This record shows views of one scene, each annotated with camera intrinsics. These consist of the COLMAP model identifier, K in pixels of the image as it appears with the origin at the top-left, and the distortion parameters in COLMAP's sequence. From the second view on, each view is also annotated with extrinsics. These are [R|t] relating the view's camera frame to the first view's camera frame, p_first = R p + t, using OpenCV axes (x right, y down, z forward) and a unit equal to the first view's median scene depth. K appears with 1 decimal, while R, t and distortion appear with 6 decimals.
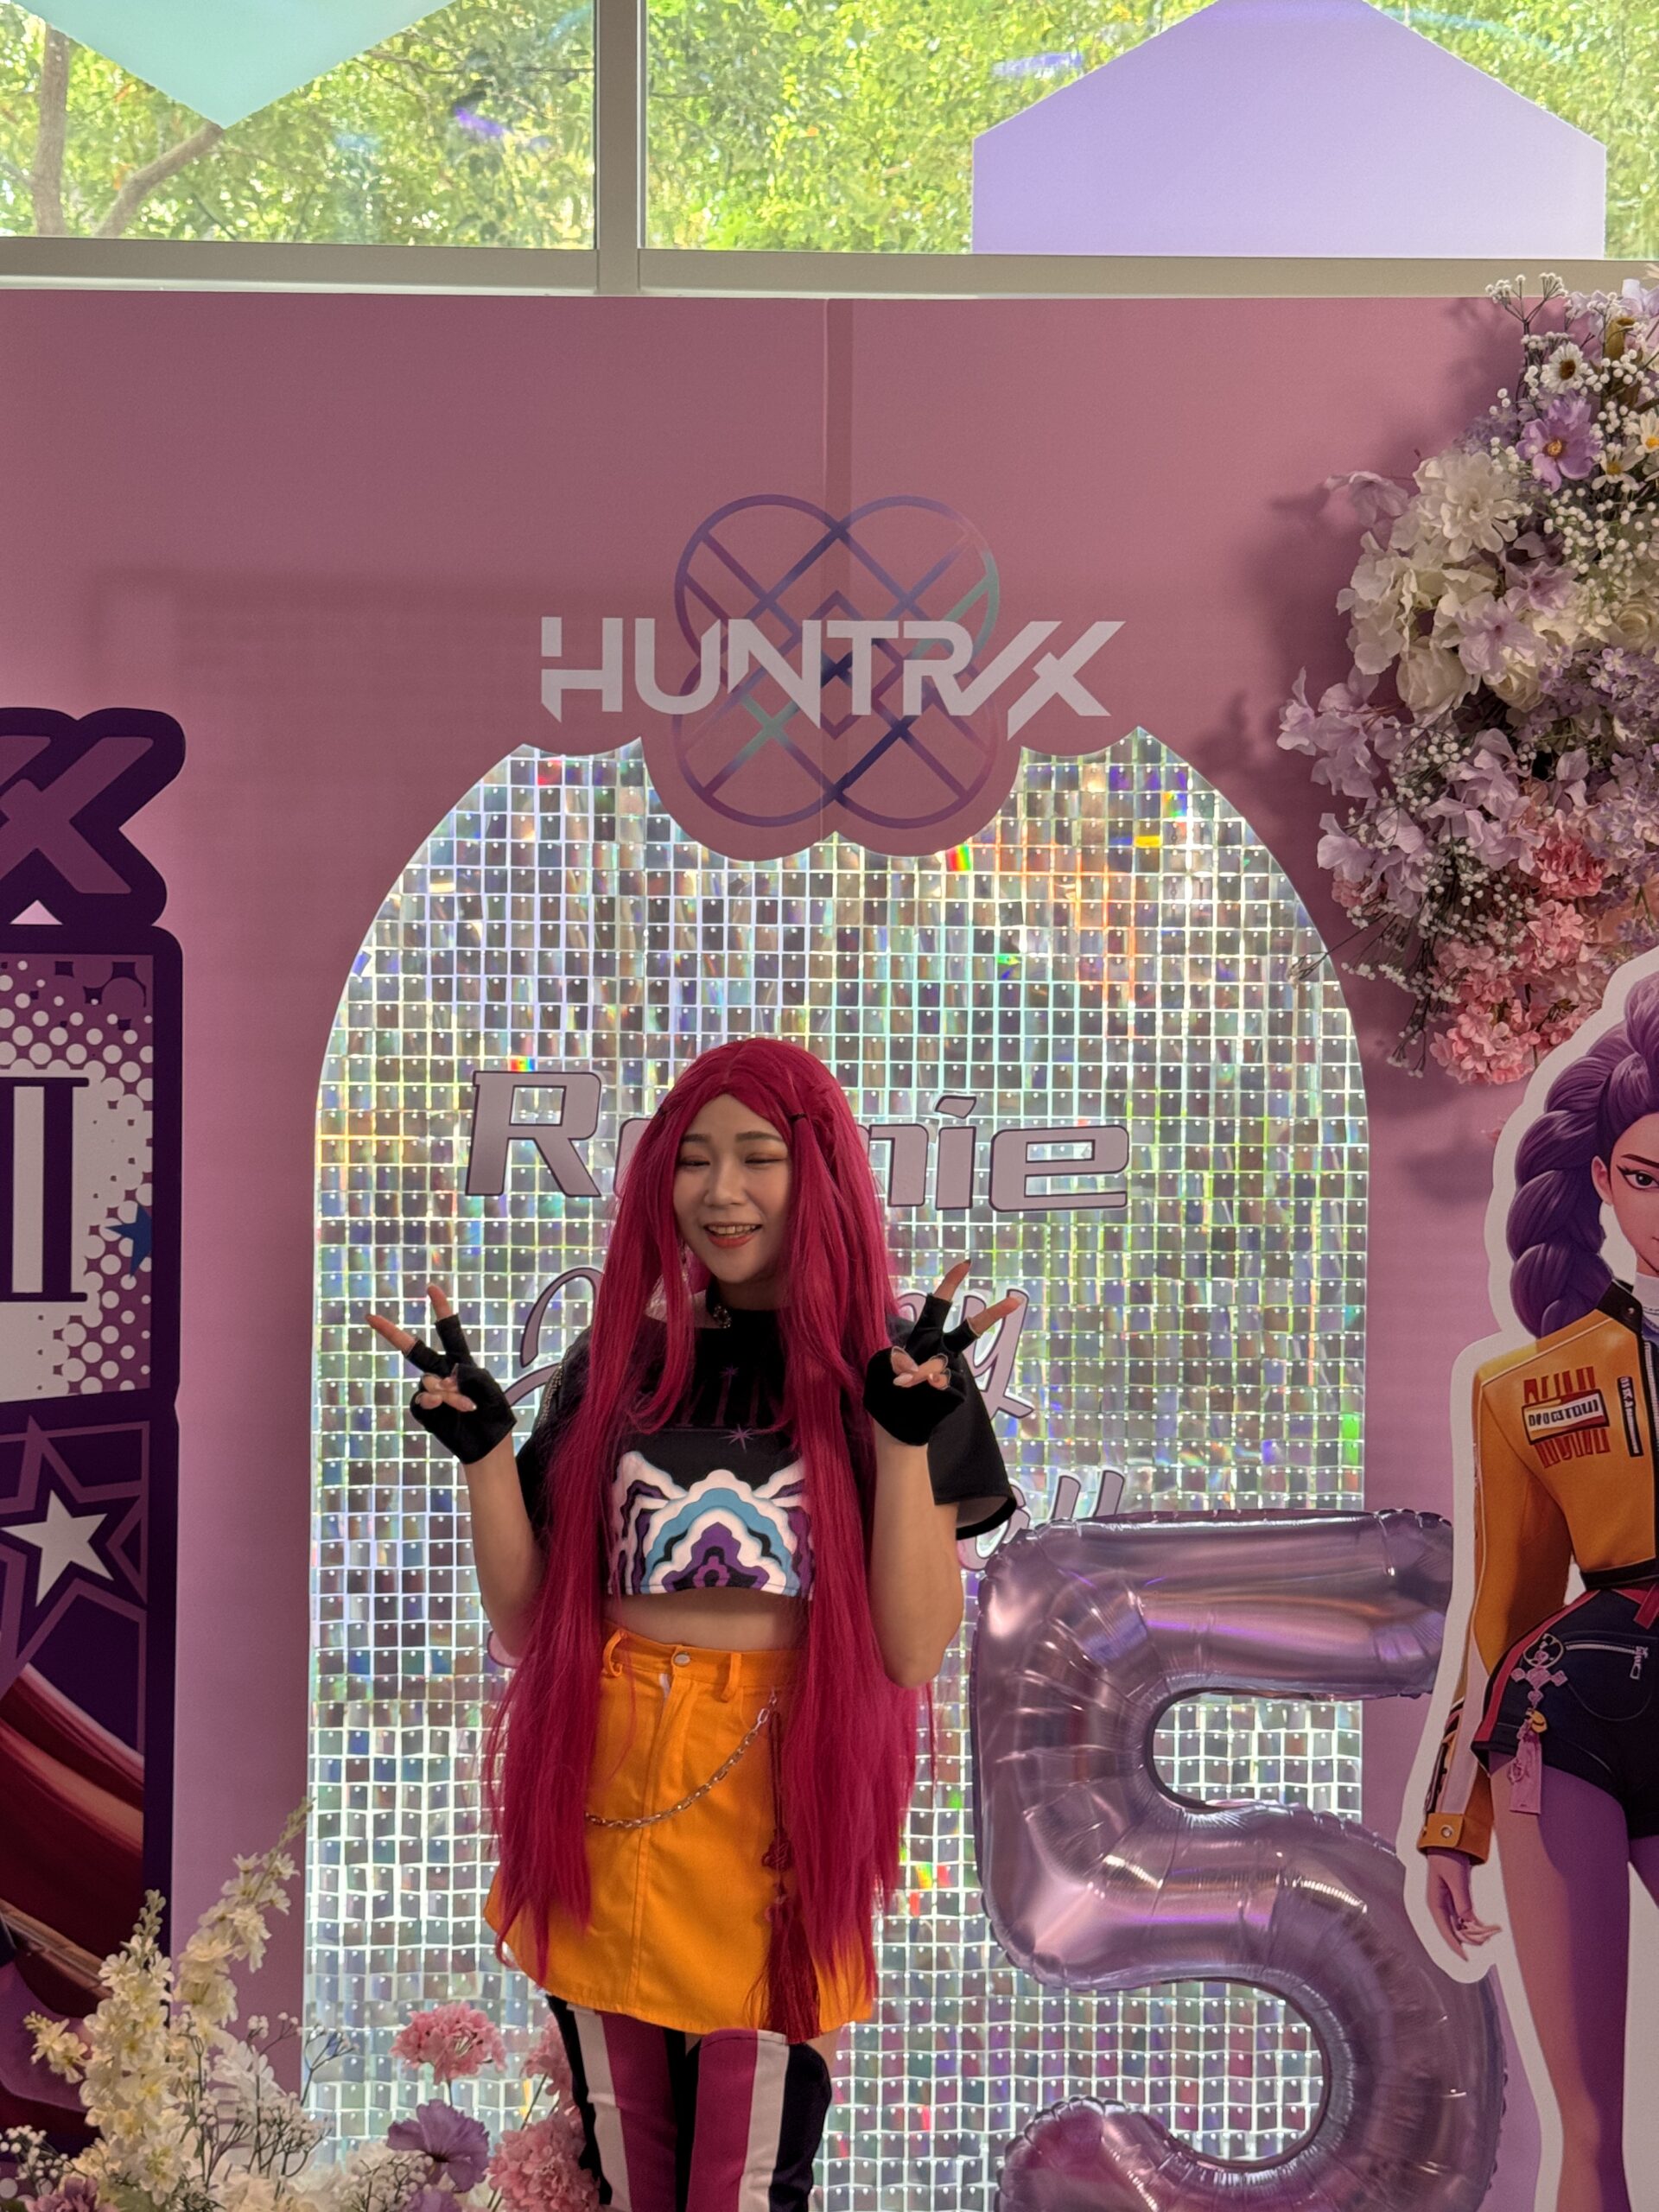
lens RADIAL K [[3136.4, 0, 829.5], [0, 3136.4, 1106.0], [0, 0, 1]] dist [0.095071, 0.011370]
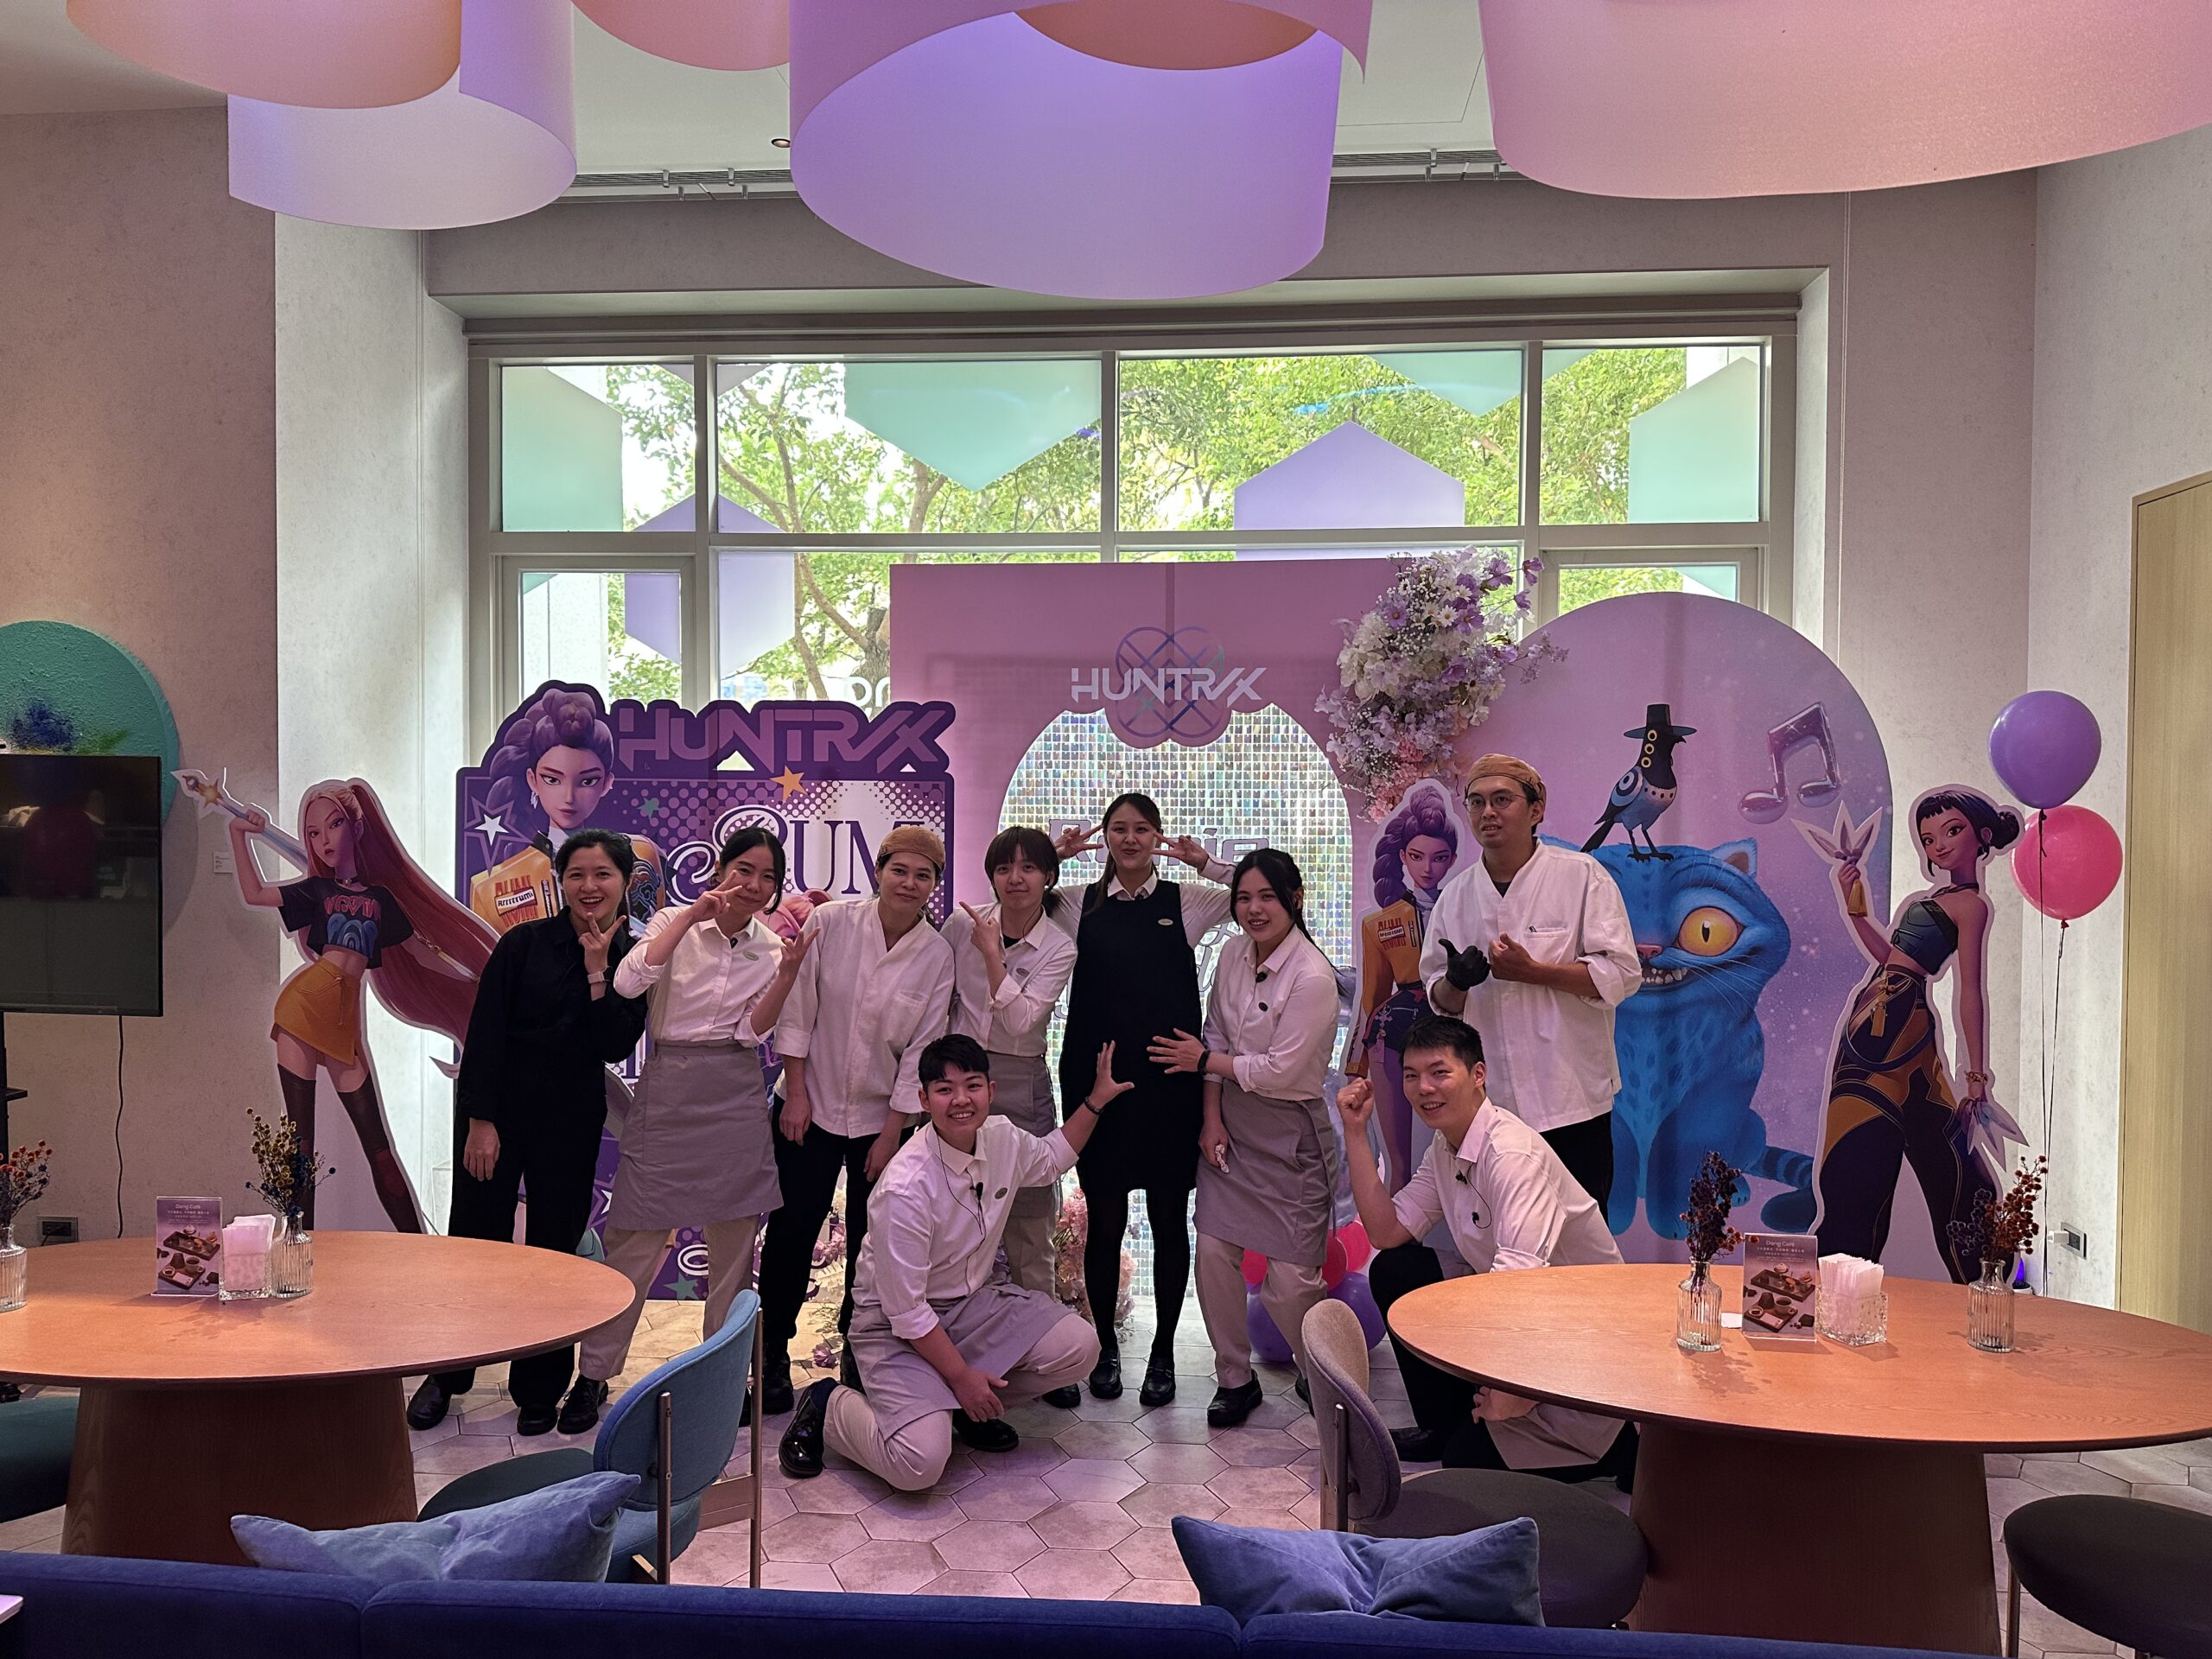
lens RADIAL K [[1544.9, 0, 1106.0], [0, 1544.9, 829.5], [0, 0, 1]] dist [0.001204, -0.001873]
pose [[0.991754, 0.002675, -0.128130, 0.132464], [-0.002301, 0.999993, 0.003072, -0.006294], [0.128138, -0.002752, 0.991753, -0.466921]]
